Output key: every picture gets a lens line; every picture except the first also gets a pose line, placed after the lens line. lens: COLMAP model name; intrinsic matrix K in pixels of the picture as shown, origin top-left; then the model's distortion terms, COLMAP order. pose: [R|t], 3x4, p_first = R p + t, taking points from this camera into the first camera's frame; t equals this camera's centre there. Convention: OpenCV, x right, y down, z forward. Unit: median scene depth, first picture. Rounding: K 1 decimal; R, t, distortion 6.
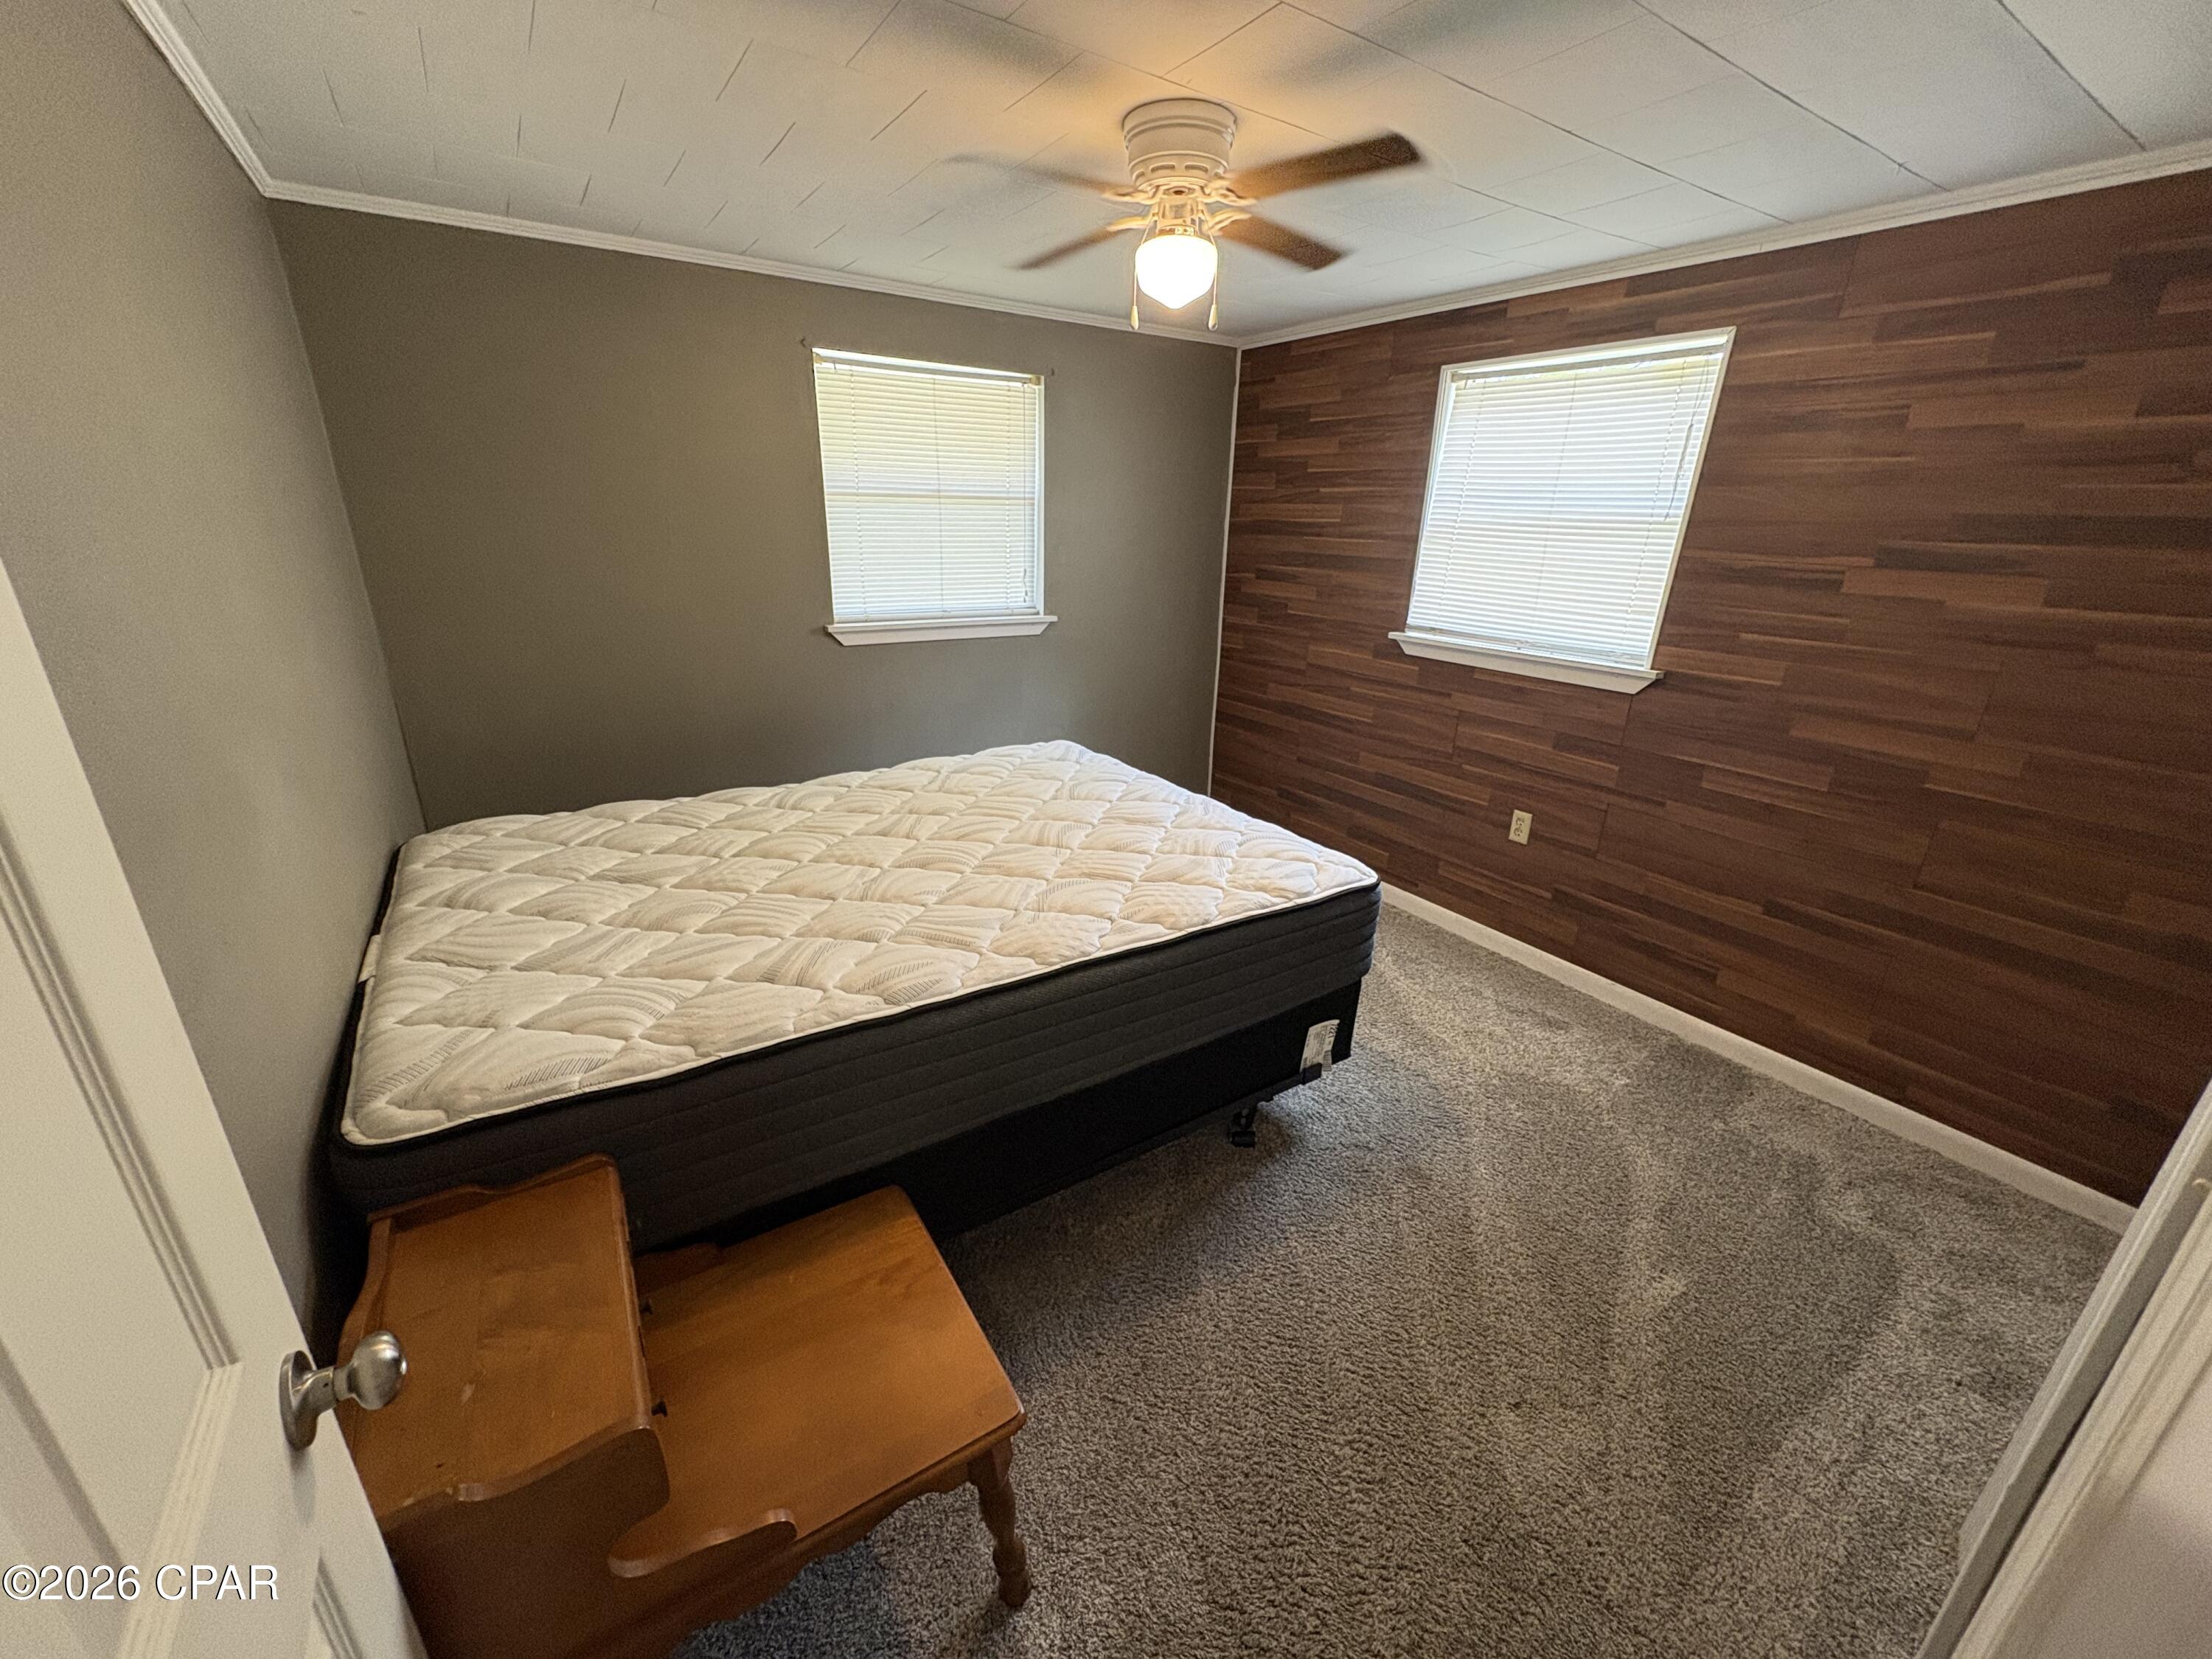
lens RADIAL K [[882.9, 0, 1106.0], [0, 882.9, 829.5], [0, 0, 1]] dist [0.001585, 0.000001]
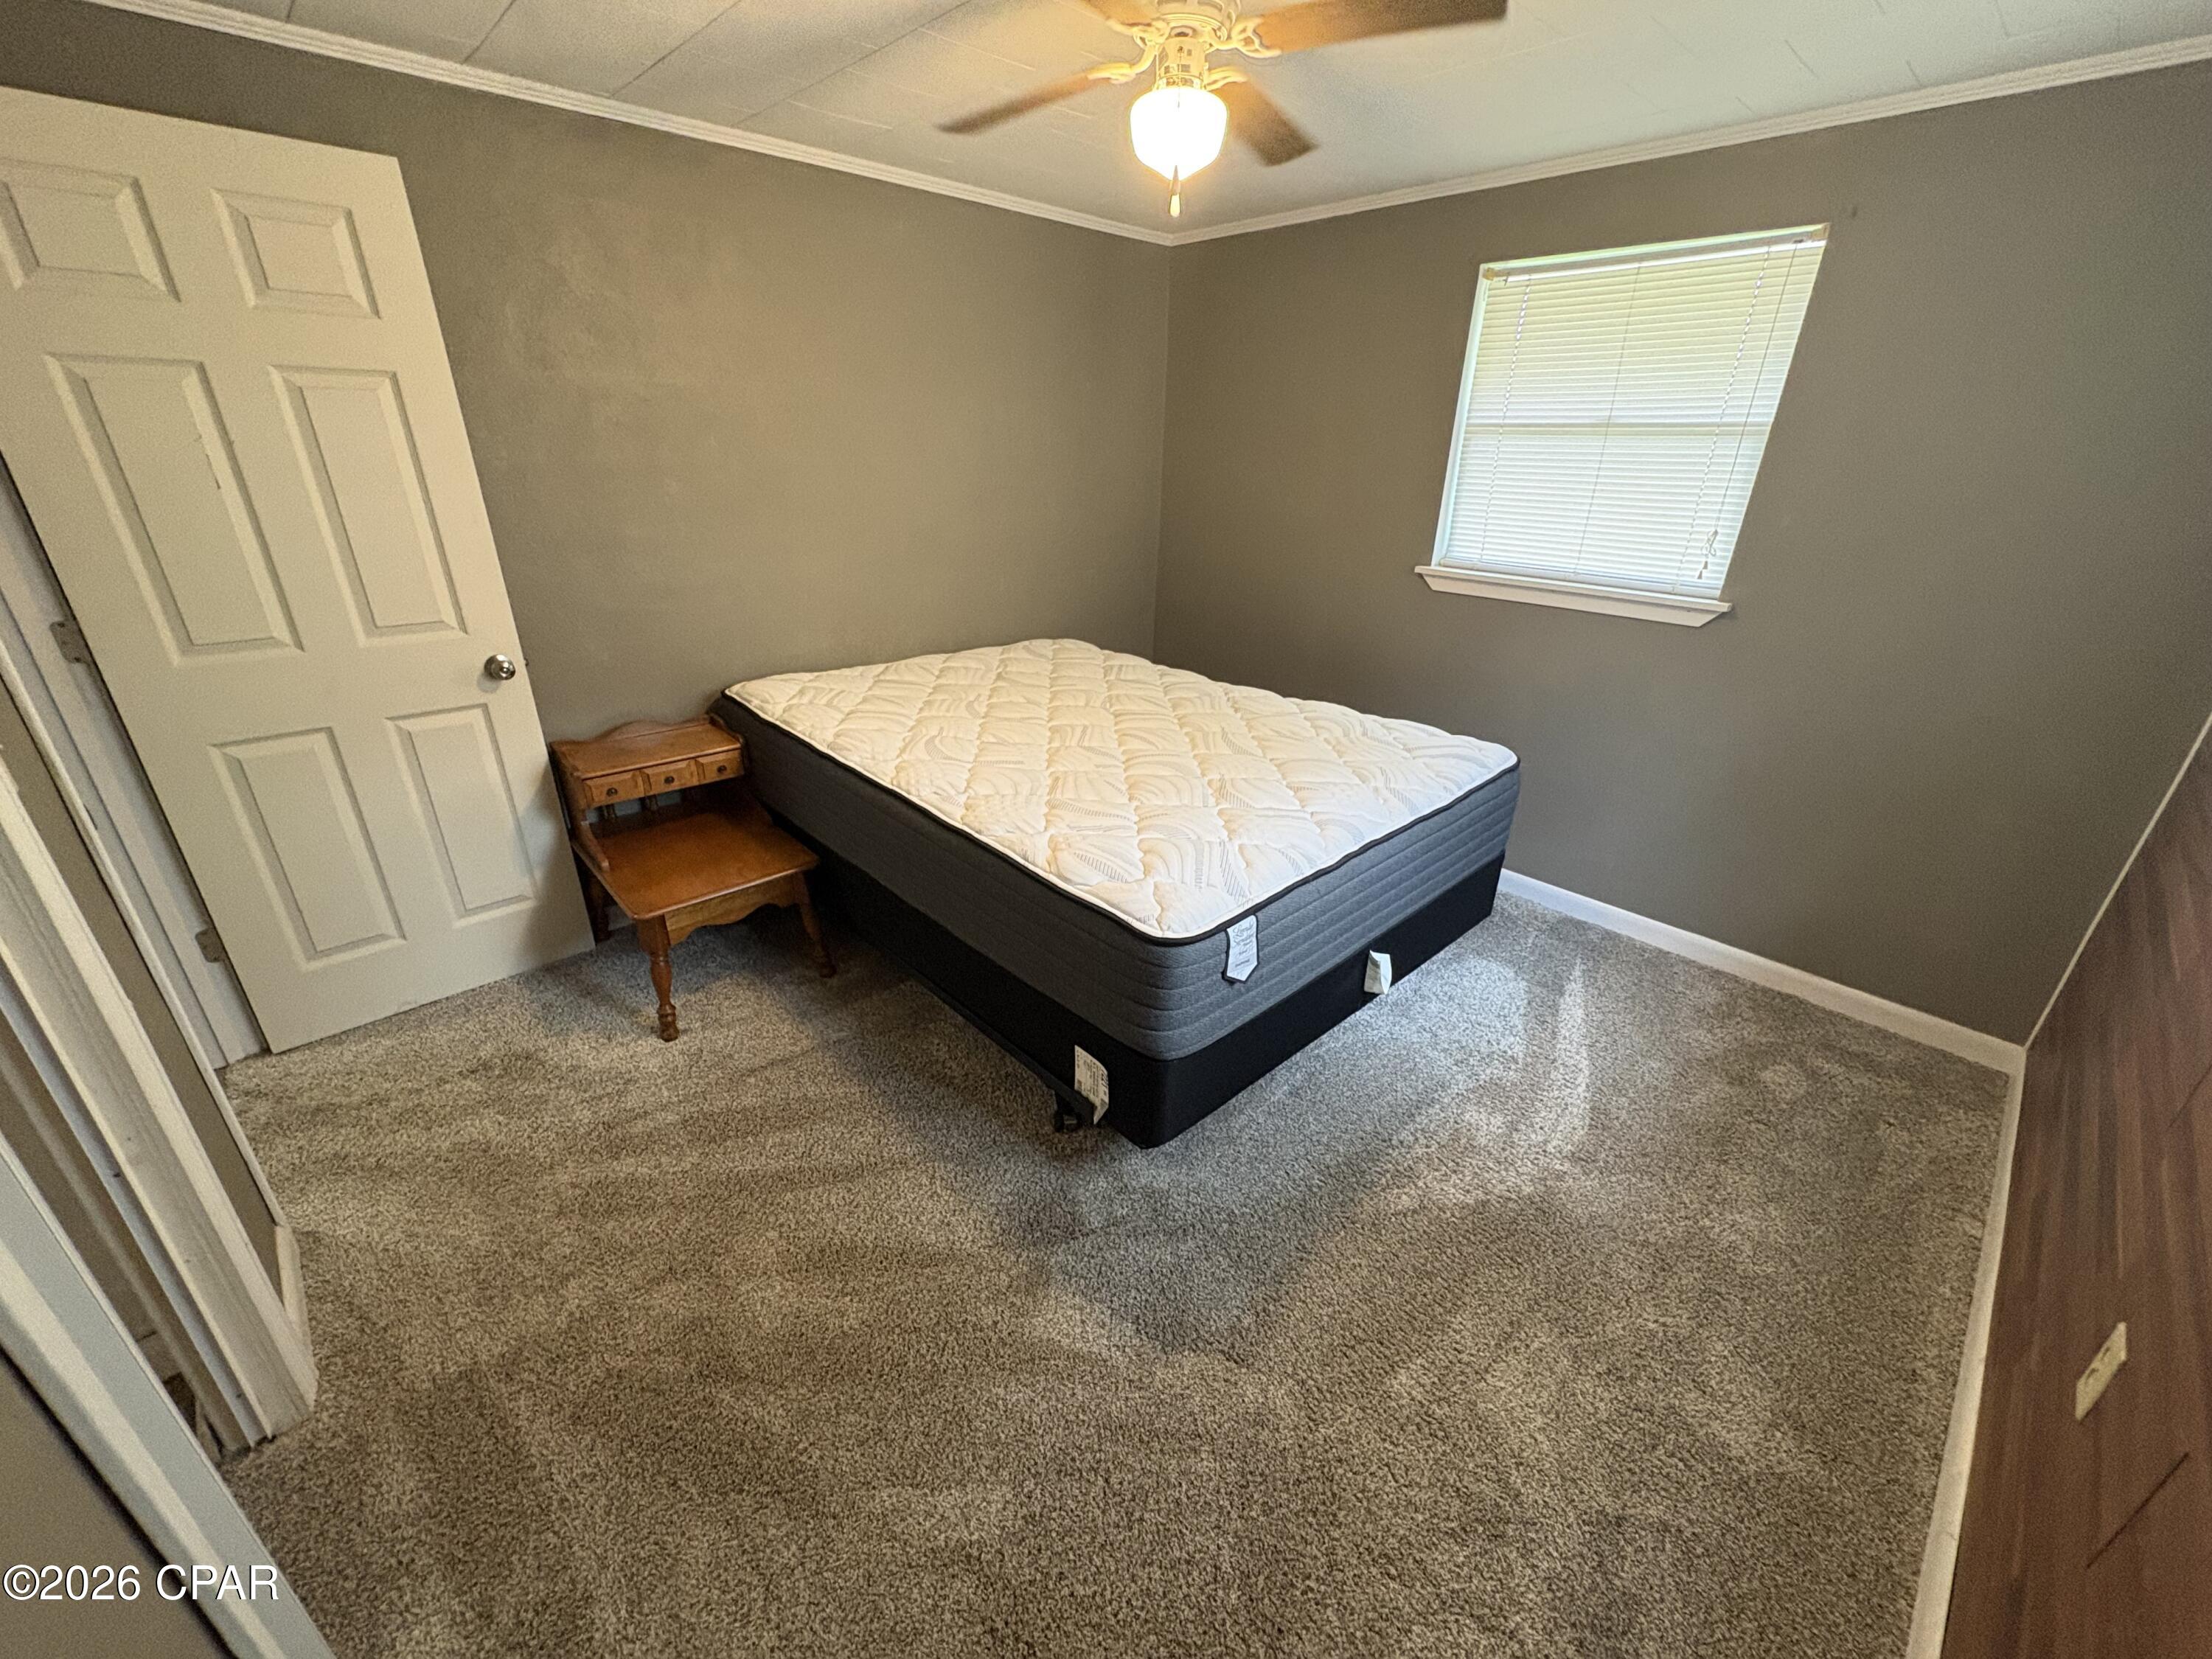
lens RADIAL K [[882.9, 0, 1106.0], [0, 882.9, 829.5], [0, 0, 1]] dist [0.001585, 0.000001]
pose [[0.166280, 0.381890, -0.909127, 0.871383], [-0.349017, 0.885073, 0.307951, -0.216042], [0.922246, 0.266095, 0.280456, 0.689814]]
